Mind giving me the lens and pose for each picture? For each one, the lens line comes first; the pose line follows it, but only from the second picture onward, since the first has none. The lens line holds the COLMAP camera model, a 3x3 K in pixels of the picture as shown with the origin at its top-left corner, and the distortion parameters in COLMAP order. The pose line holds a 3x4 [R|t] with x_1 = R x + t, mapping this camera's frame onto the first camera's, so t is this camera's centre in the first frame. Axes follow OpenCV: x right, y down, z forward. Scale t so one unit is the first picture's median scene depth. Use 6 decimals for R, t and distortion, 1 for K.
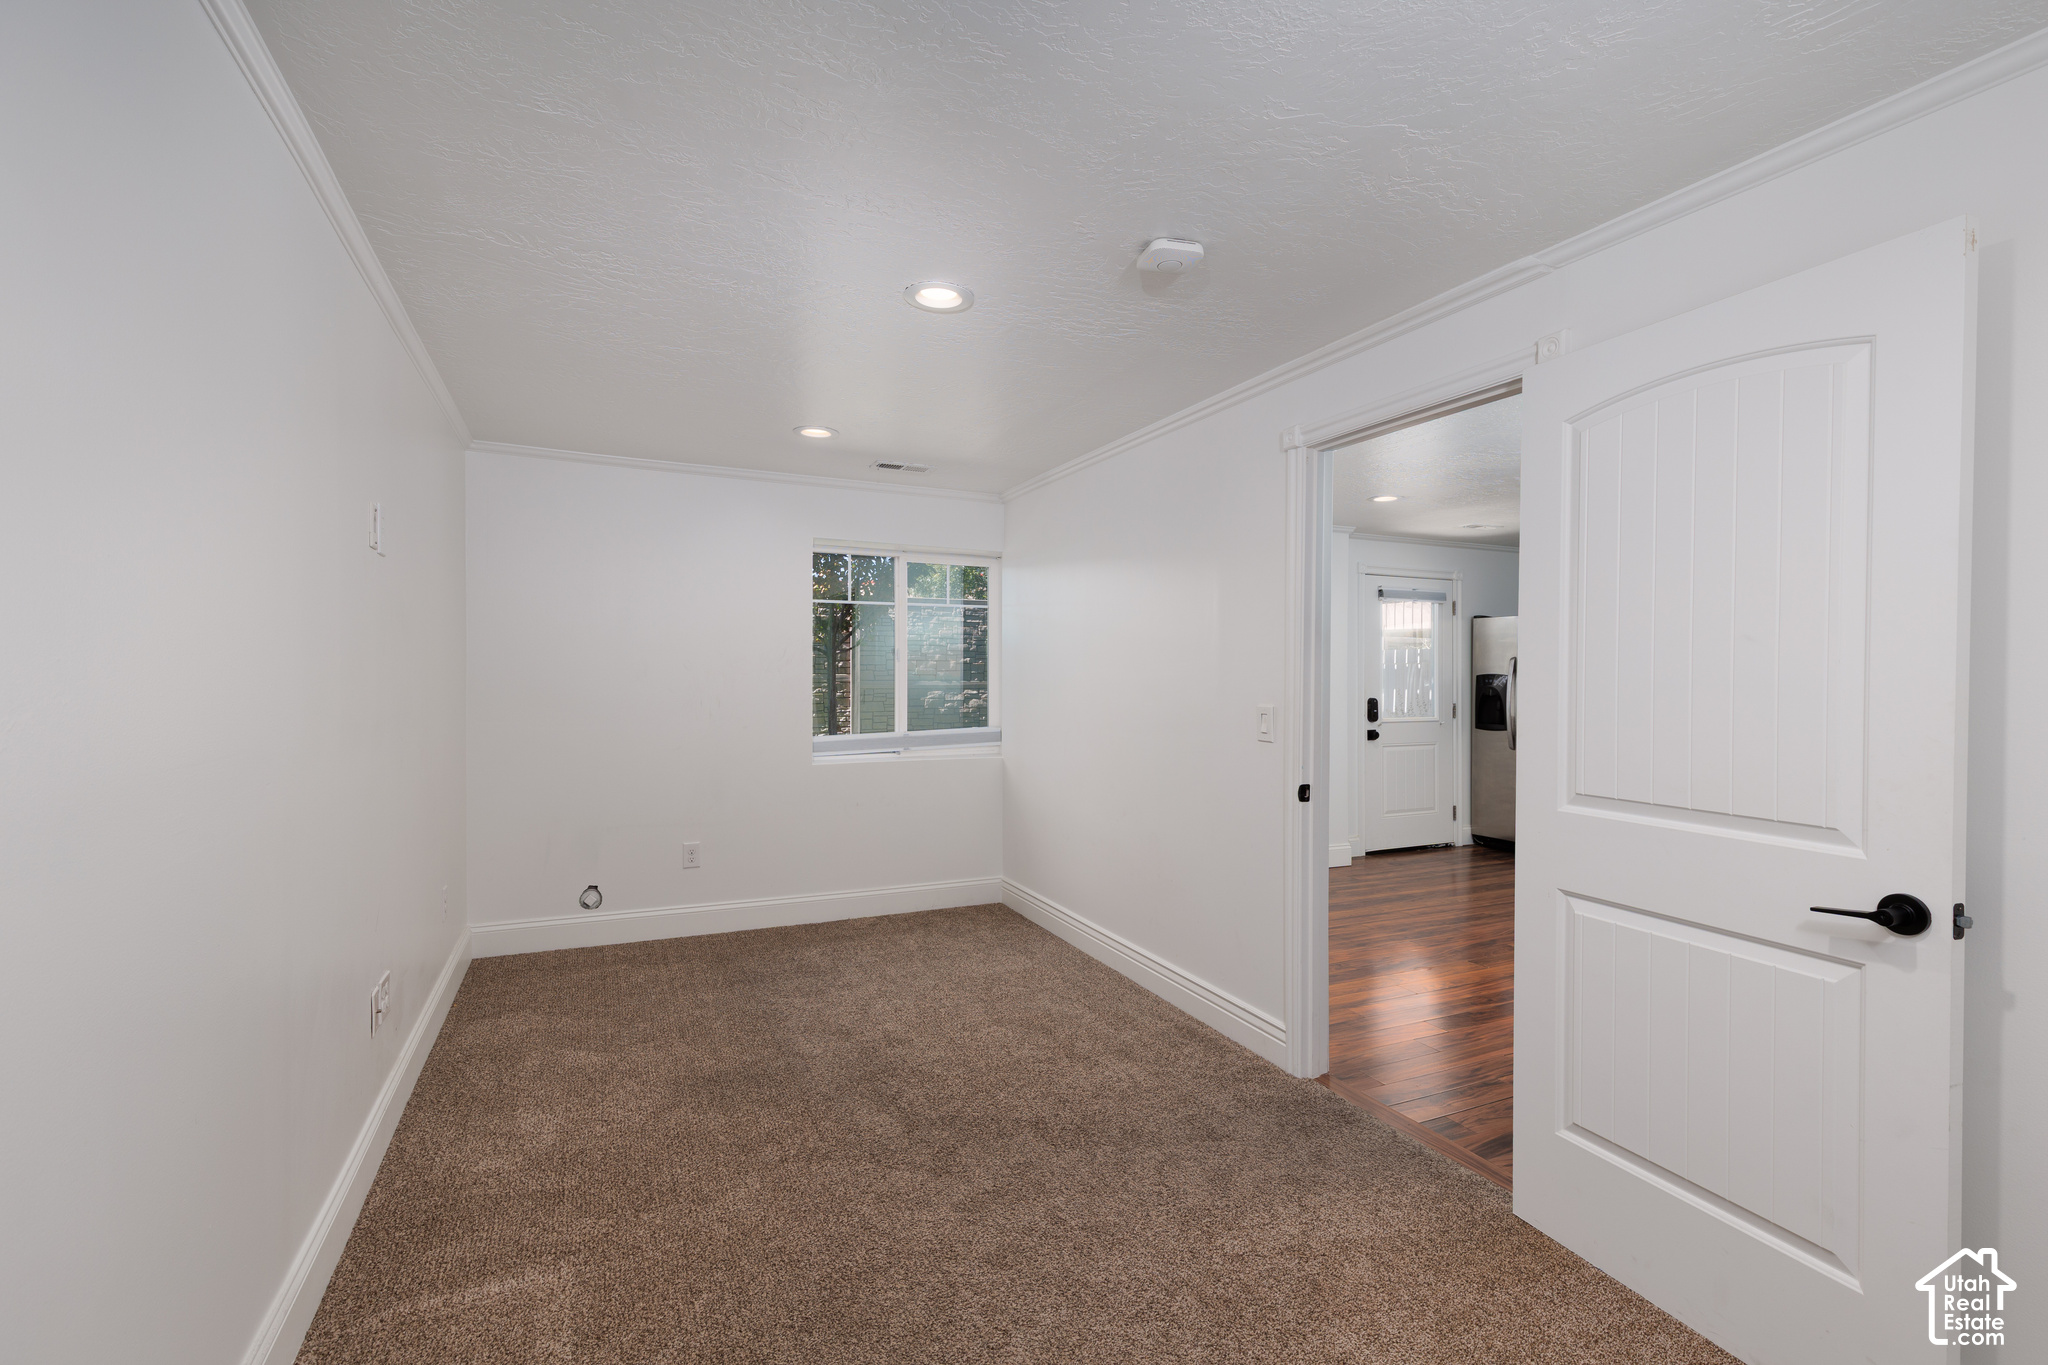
lens RADIAL K [[914.2, 0, 1030.4], [0, 914.2, 680.3], [0, 0, 1]] dist [0.008649, -0.001592]
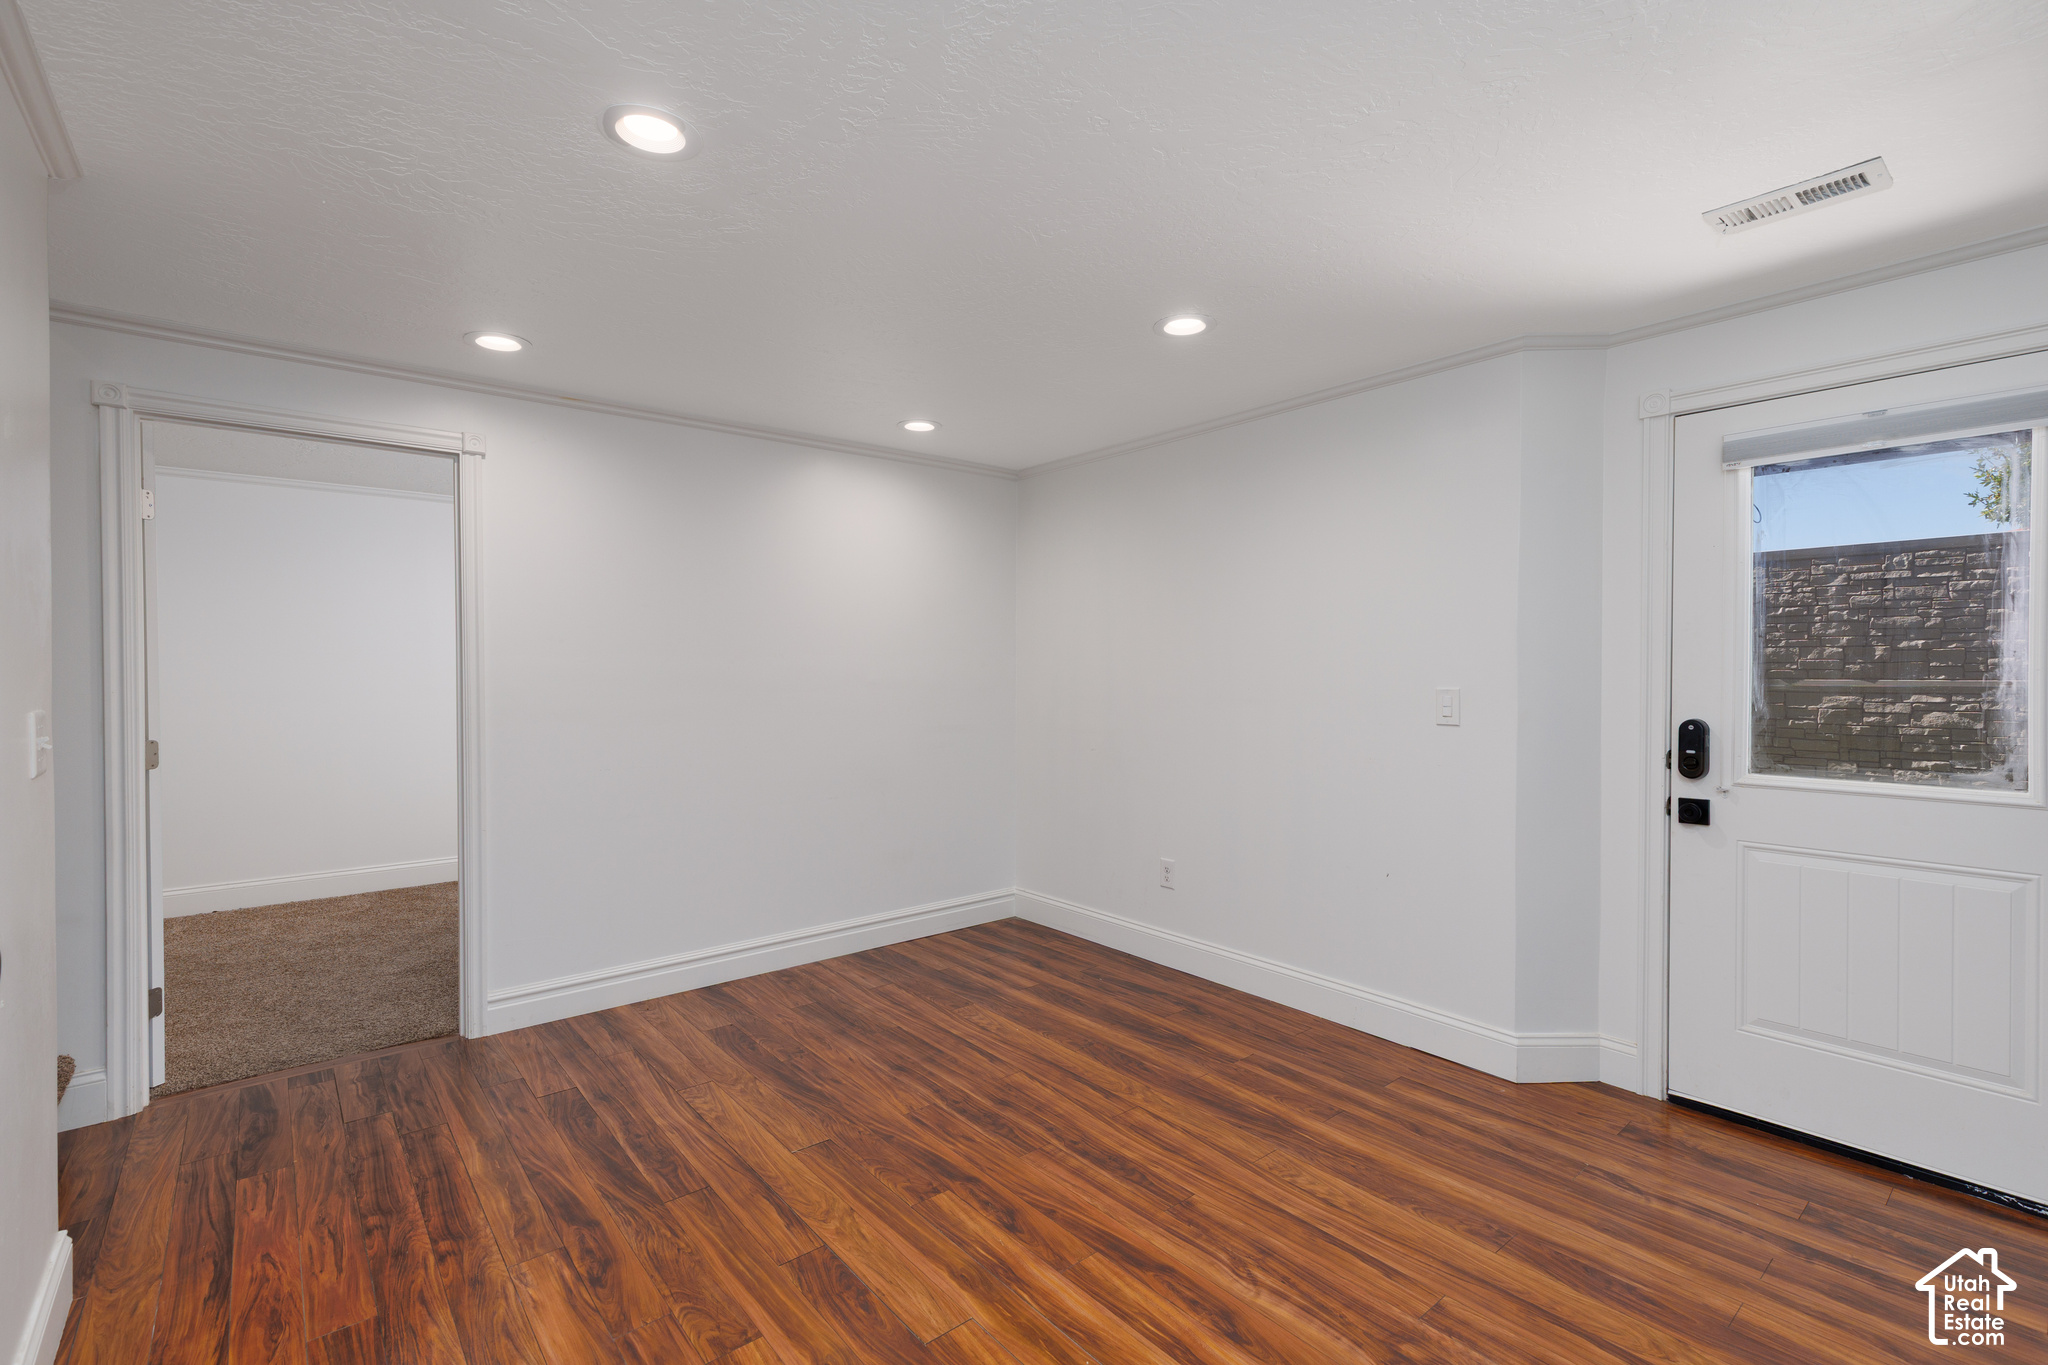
lens RADIAL K [[914.2, 0, 1030.4], [0, 914.2, 680.3], [0, 0, 1]] dist [0.008649, -0.001592]
pose [[0.255483, 0.005822, -0.966796, 0.661191], [-0.004487, 0.999978, 0.004836, 0.001543], [0.966803, 0.003102, 0.255503, 0.591262]]
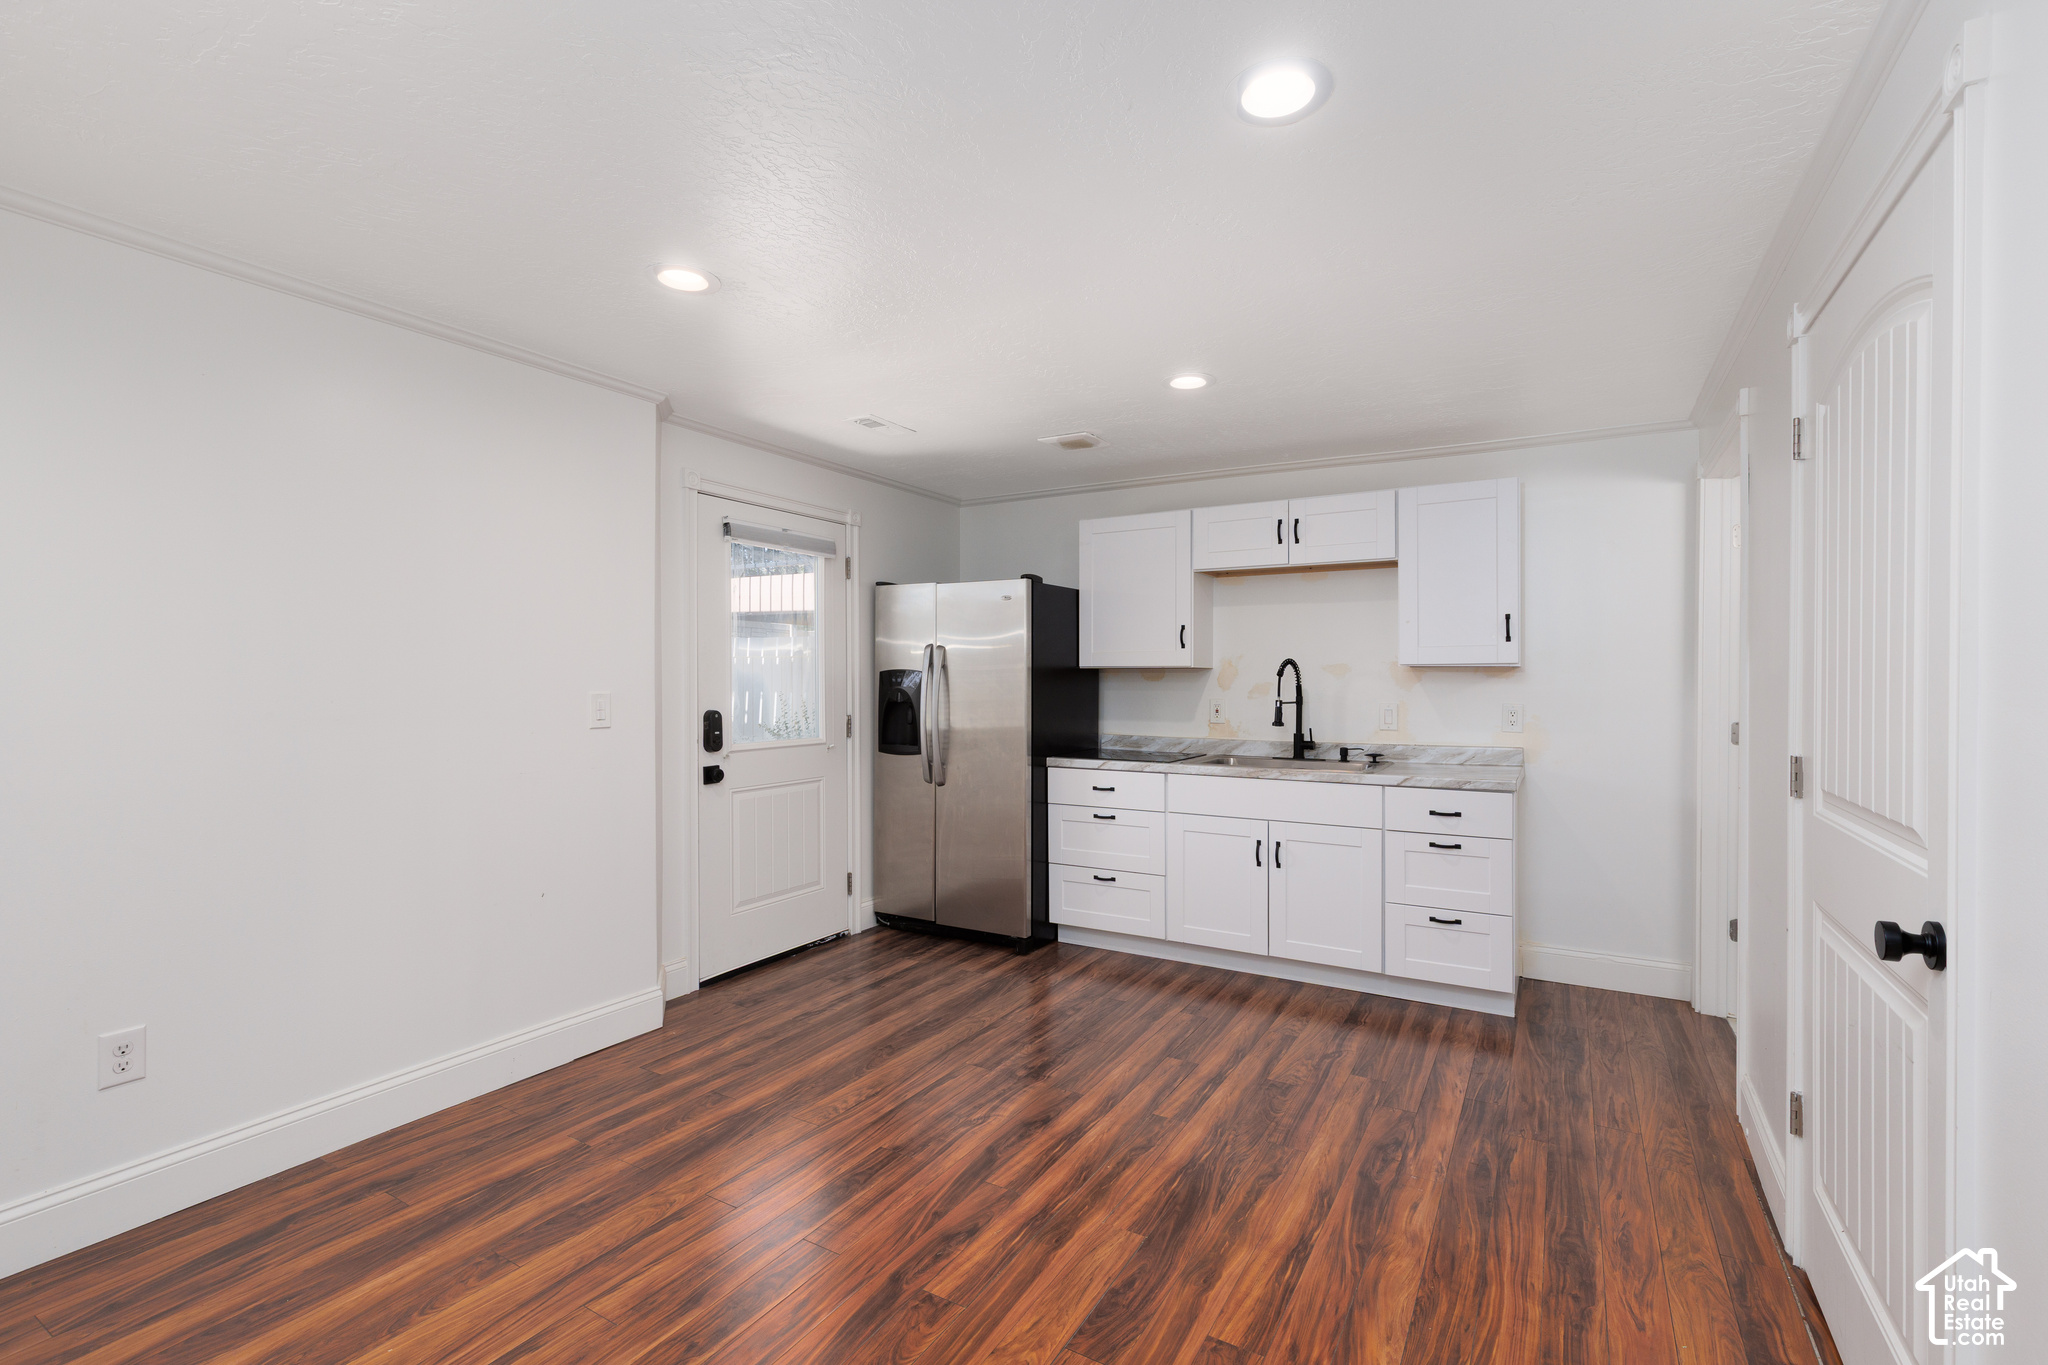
lens RADIAL K [[914.2, 0, 1030.4], [0, 914.2, 680.3], [0, 0, 1]] dist [0.008649, -0.001592]
pose [[0.825454, -0.003480, 0.564459, 0.206417], [0.004480, 0.999990, -0.000385, 0.001640], [-0.564452, 0.002846, 0.825461, 0.398399]]
